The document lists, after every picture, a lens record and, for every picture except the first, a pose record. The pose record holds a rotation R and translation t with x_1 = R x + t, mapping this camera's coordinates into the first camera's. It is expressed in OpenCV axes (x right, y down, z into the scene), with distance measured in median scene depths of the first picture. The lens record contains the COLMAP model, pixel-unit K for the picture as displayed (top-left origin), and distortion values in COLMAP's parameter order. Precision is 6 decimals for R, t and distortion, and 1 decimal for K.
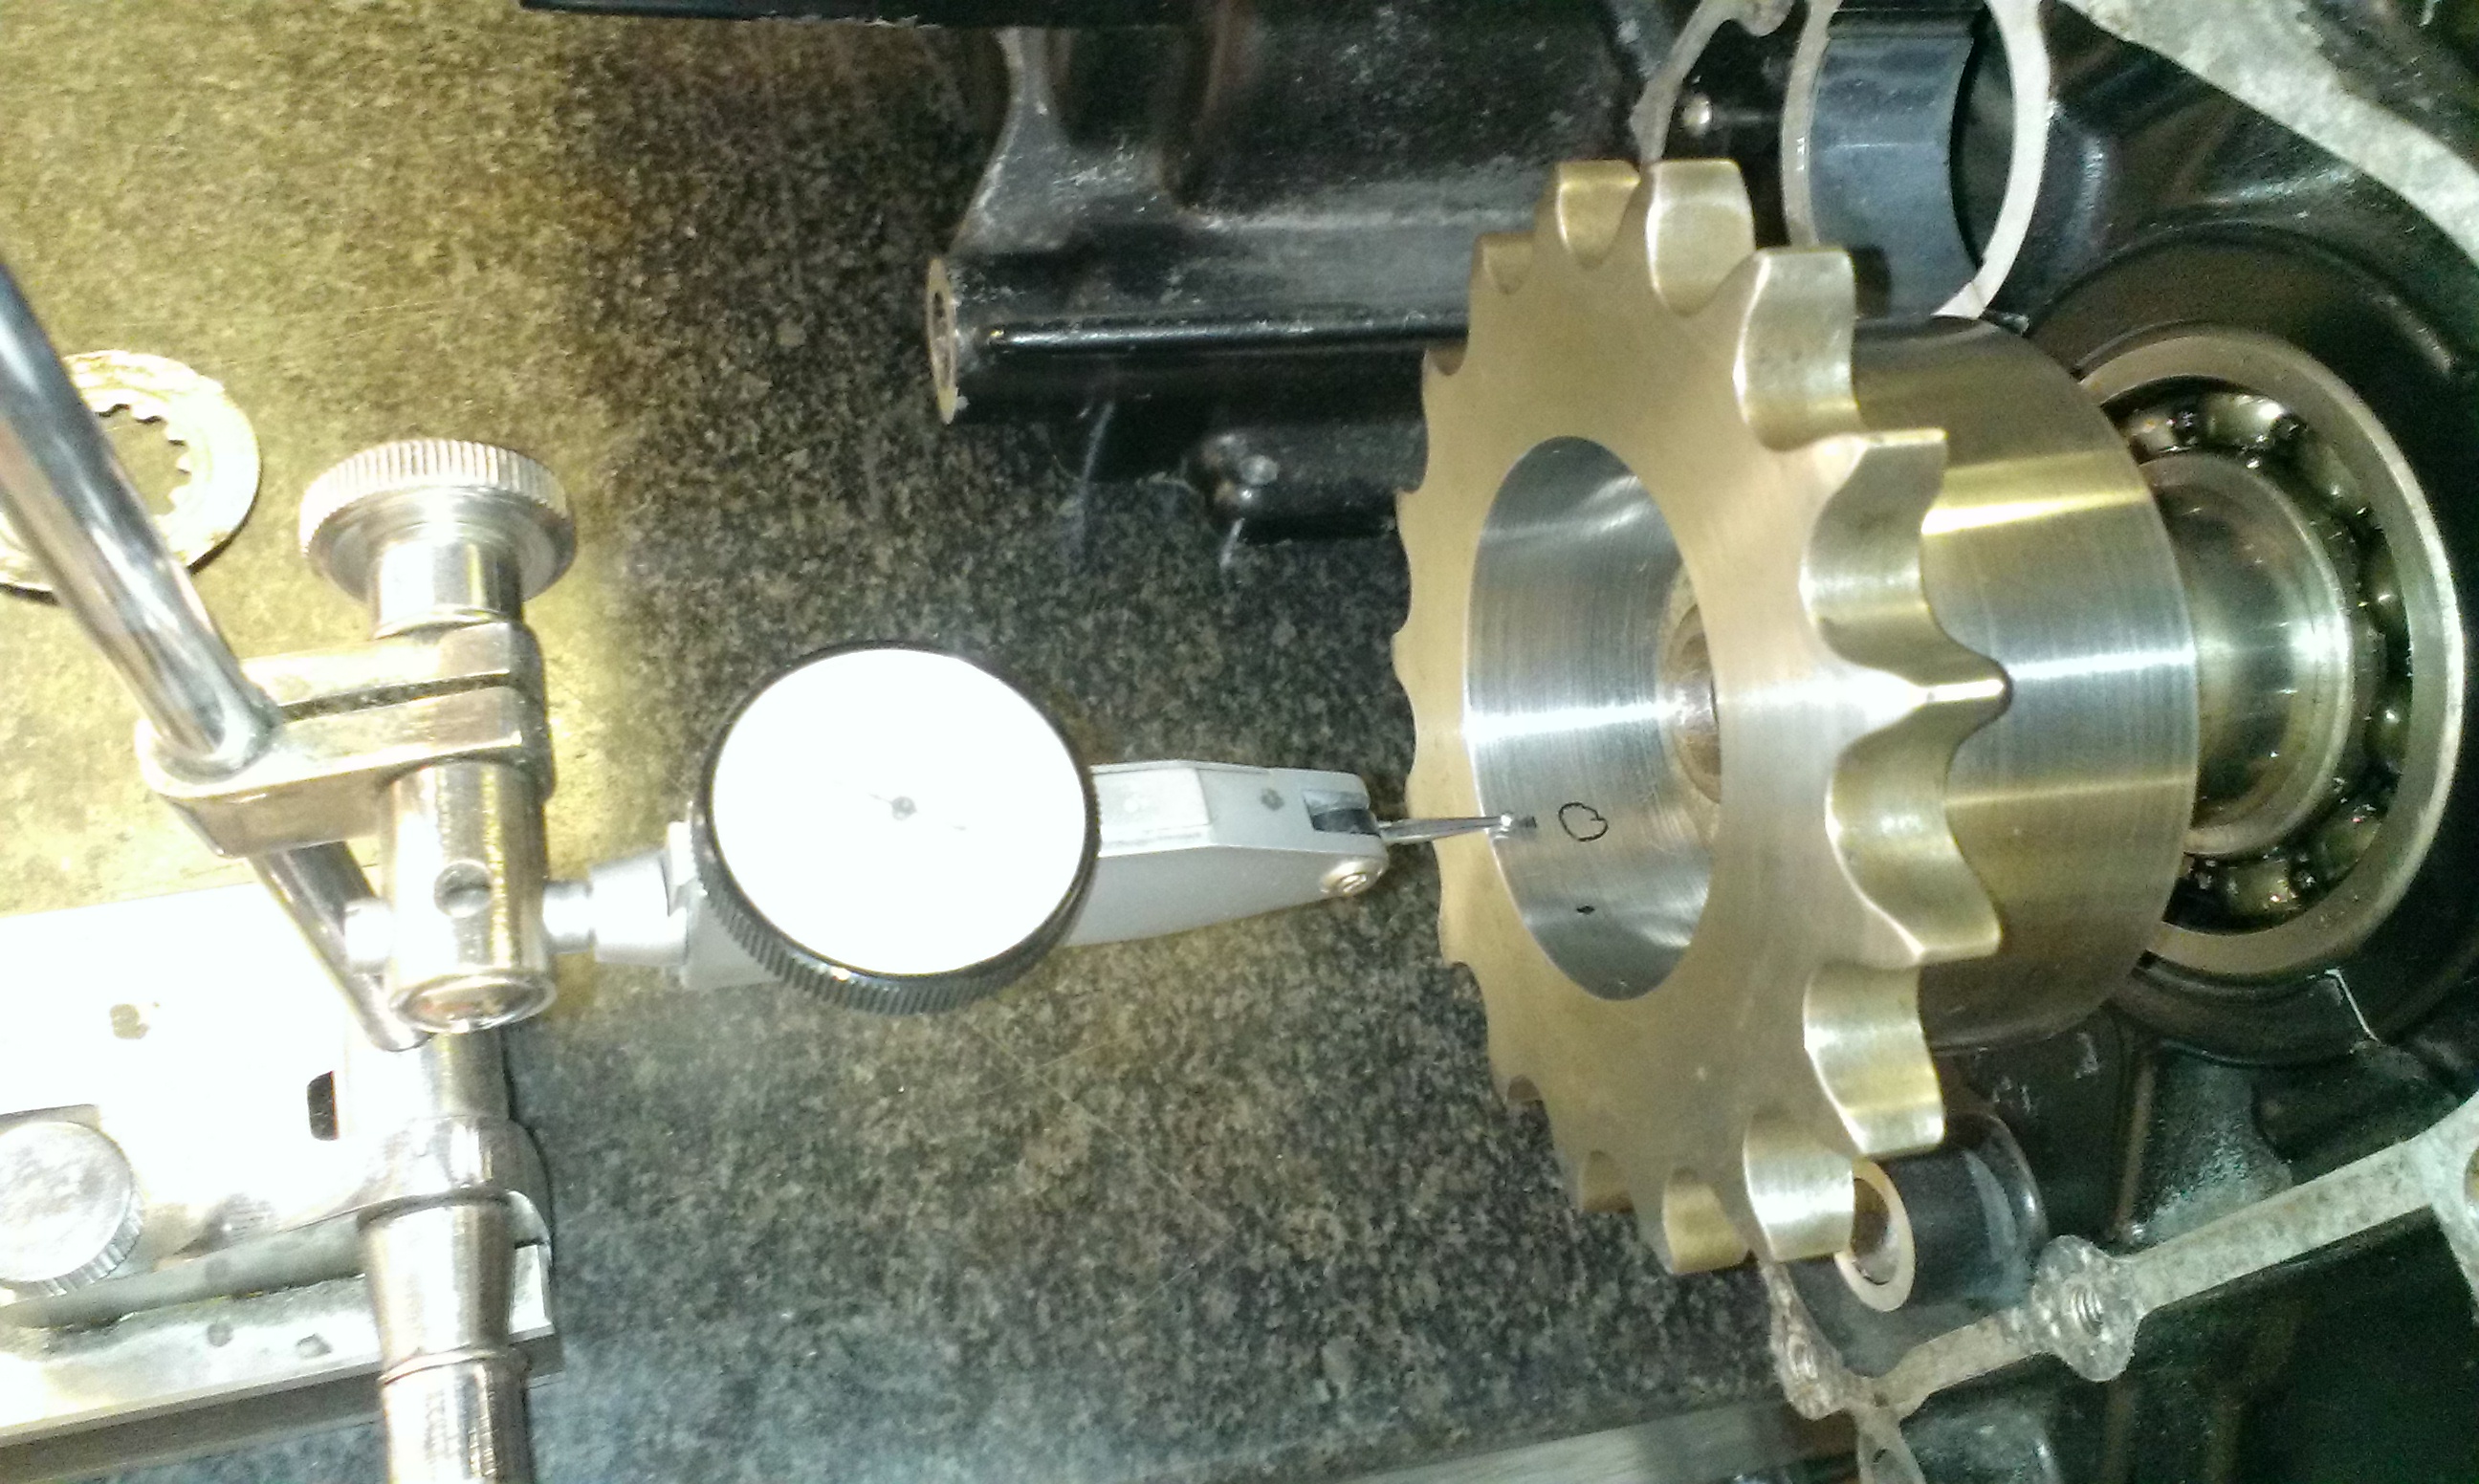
lens RADIAL K [[1880.8, 0, 1236.5], [0, 1880.8, 624.2], [0, 0, 1]] dist [0.025312, -0.003235]
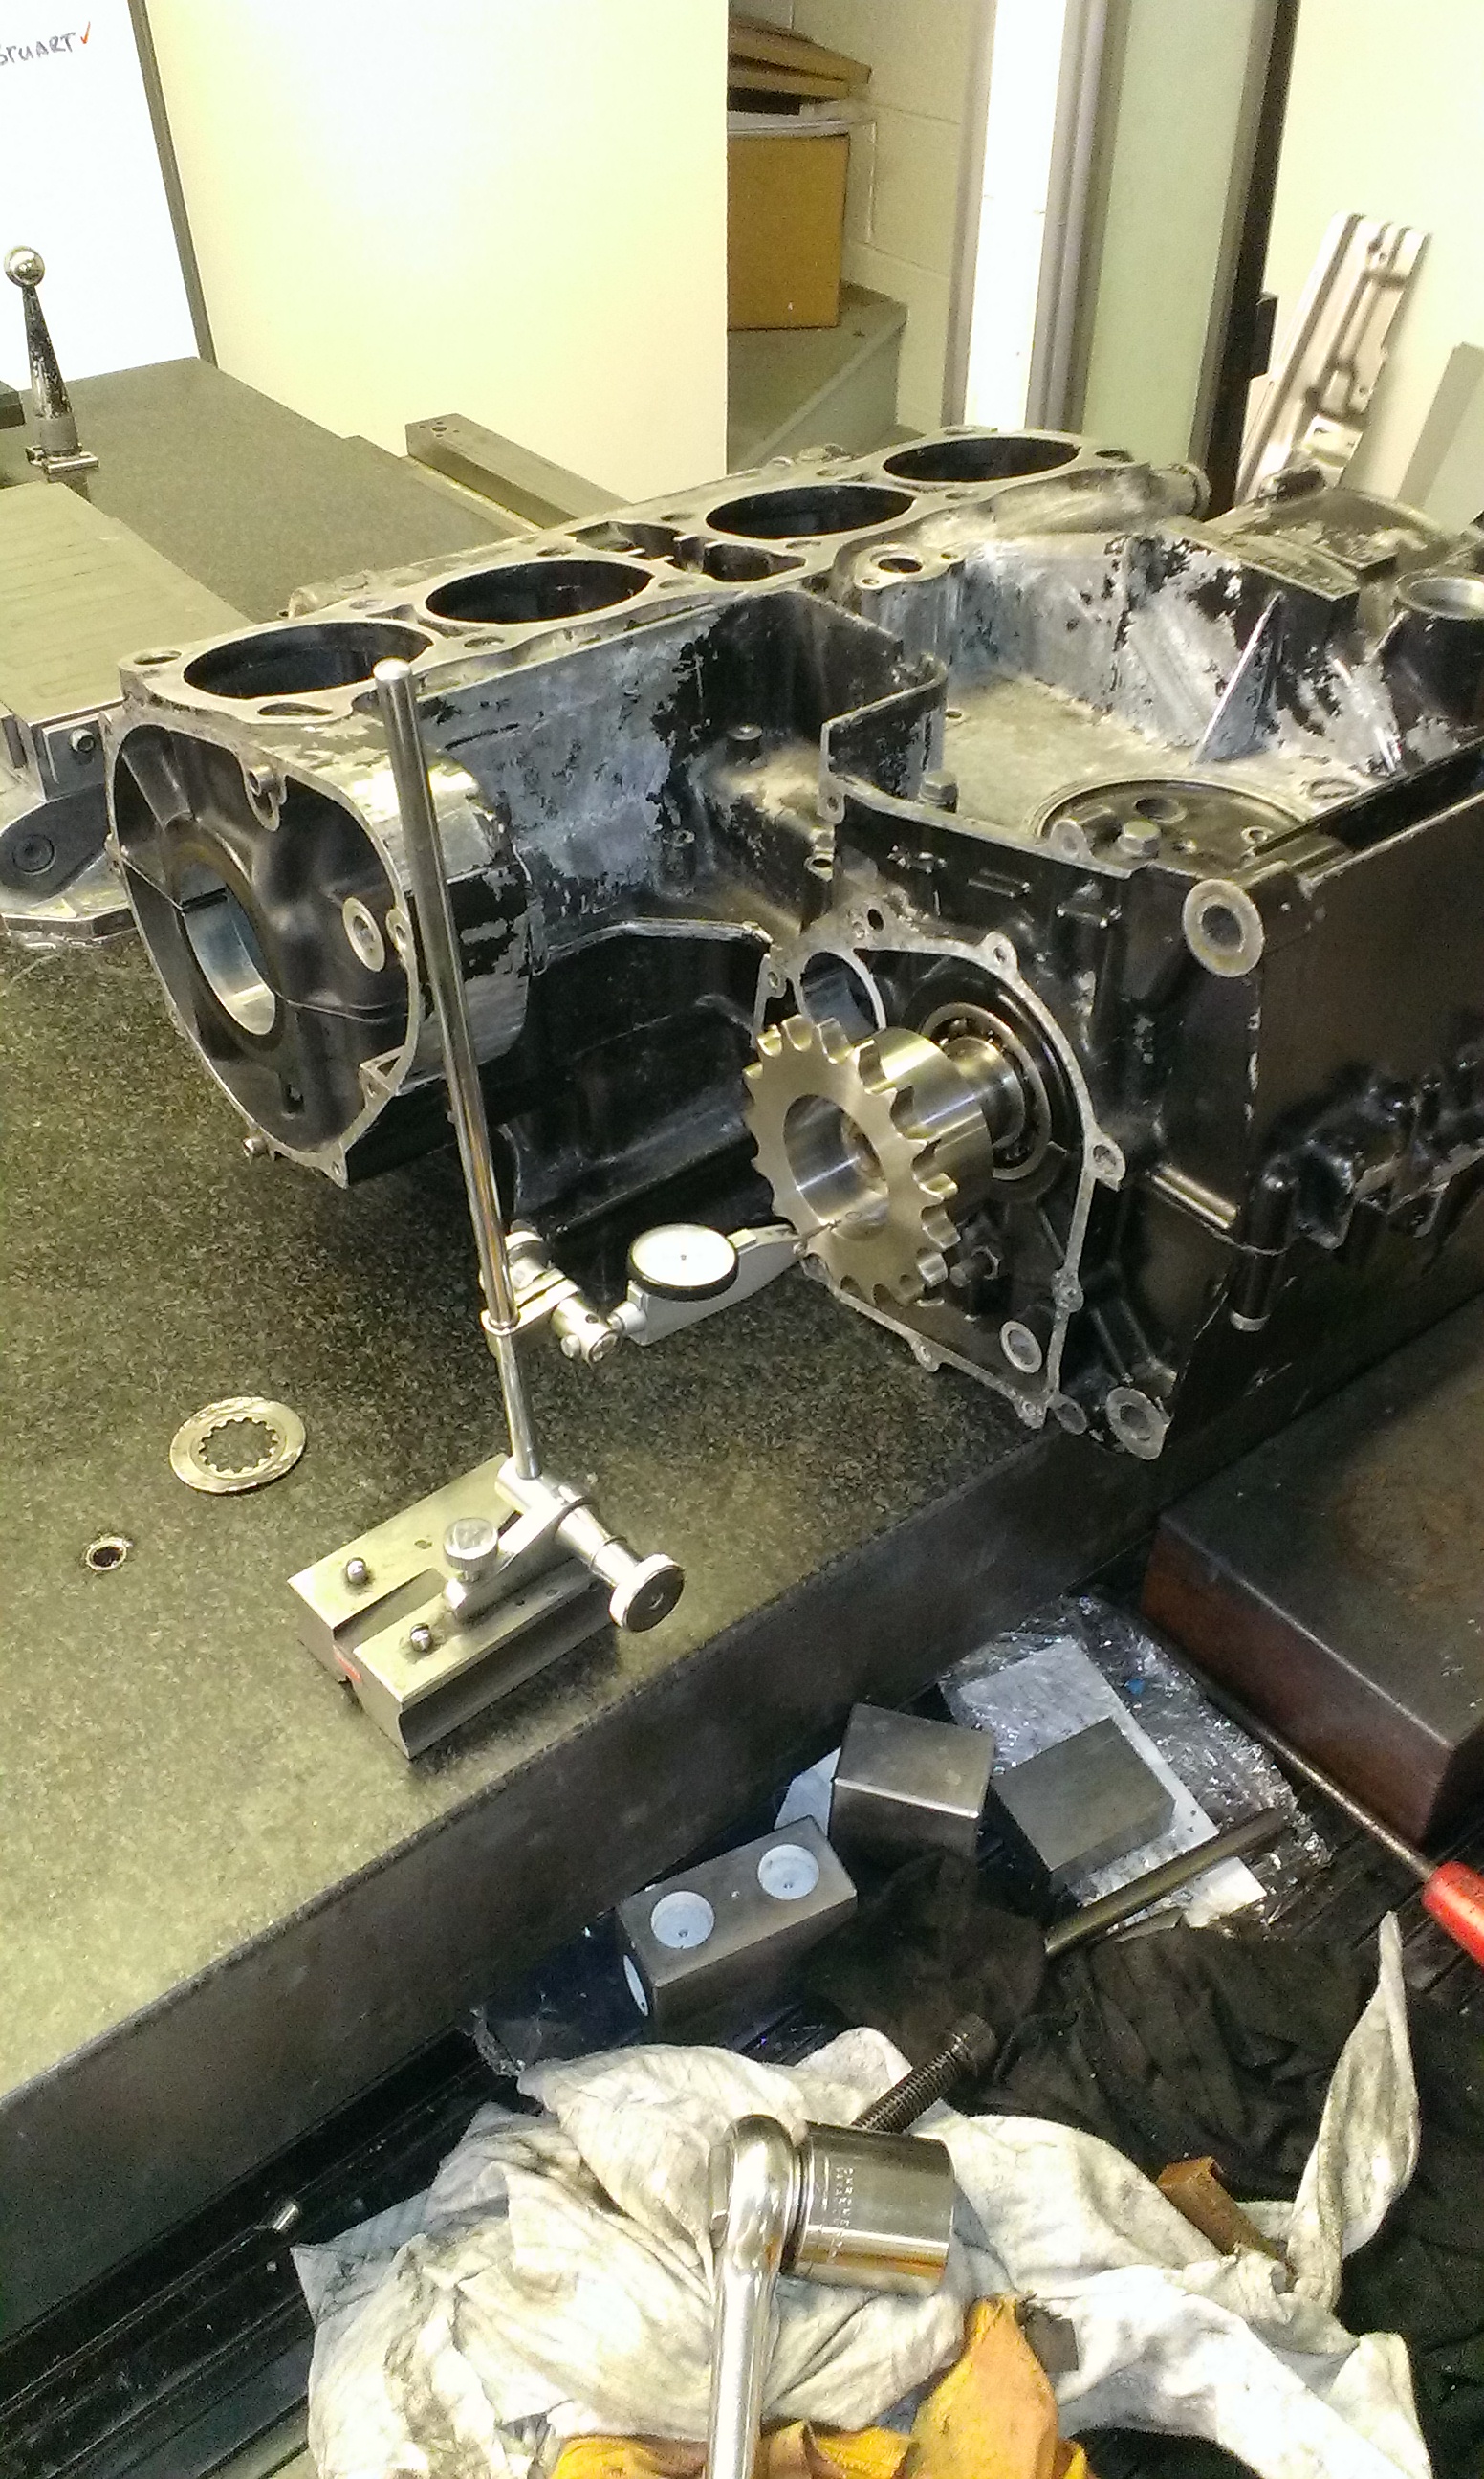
lens RADIAL K [[1880.8, 0, 742.0], [0, 1880.8, 1239.5], [0, 0, 1]] dist [0.025312, -0.003235]
pose [[0.878508, -0.421183, 0.225452, -0.606970], [0.466323, 0.858539, -0.213198, 0.617489], [-0.103764, 0.292429, 0.950641, -1.694715]]
